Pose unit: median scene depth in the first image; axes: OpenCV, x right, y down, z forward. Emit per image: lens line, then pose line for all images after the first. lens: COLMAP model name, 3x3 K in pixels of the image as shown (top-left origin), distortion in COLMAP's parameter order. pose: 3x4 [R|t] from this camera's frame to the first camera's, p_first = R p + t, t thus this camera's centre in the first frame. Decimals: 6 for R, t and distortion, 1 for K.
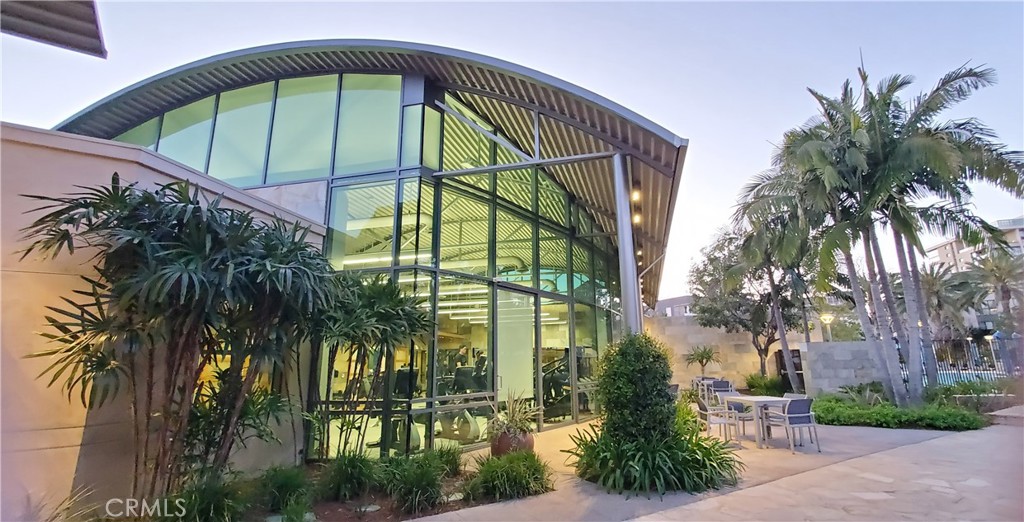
lens RADIAL K [[463.0, 0, 515.4], [0, 463.0, 258.9], [0, 0, 1]] dist [0.001032, 0.000470]
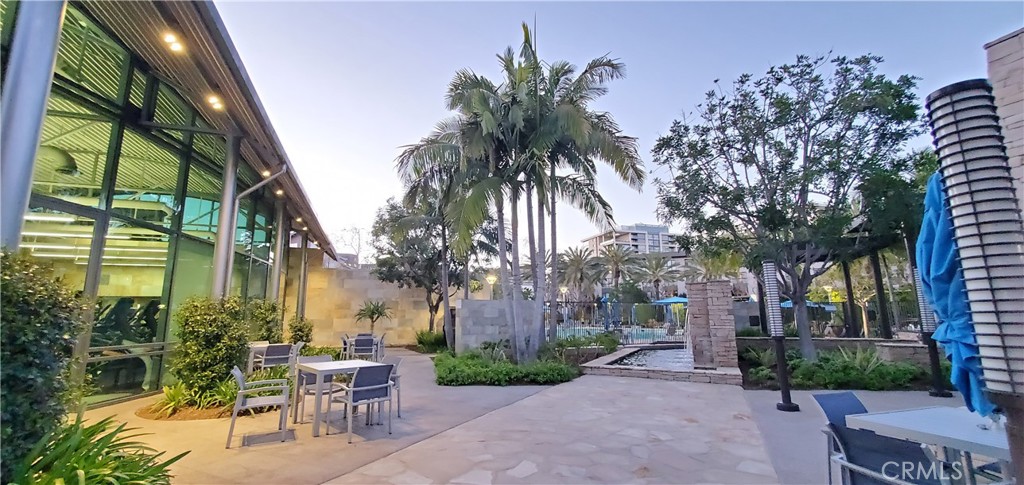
lens RADIAL K [[421.1, 0, 509.5], [0, 421.1, 245.6], [0, 0, 1]] dist [-0.002358, -0.000069]
pose [[0.847905, 0.102733, 0.520099, 0.248401], [-0.127380, 0.991784, 0.011761, 0.043591], [-0.514618, -0.076222, 0.854025, 0.189690]]
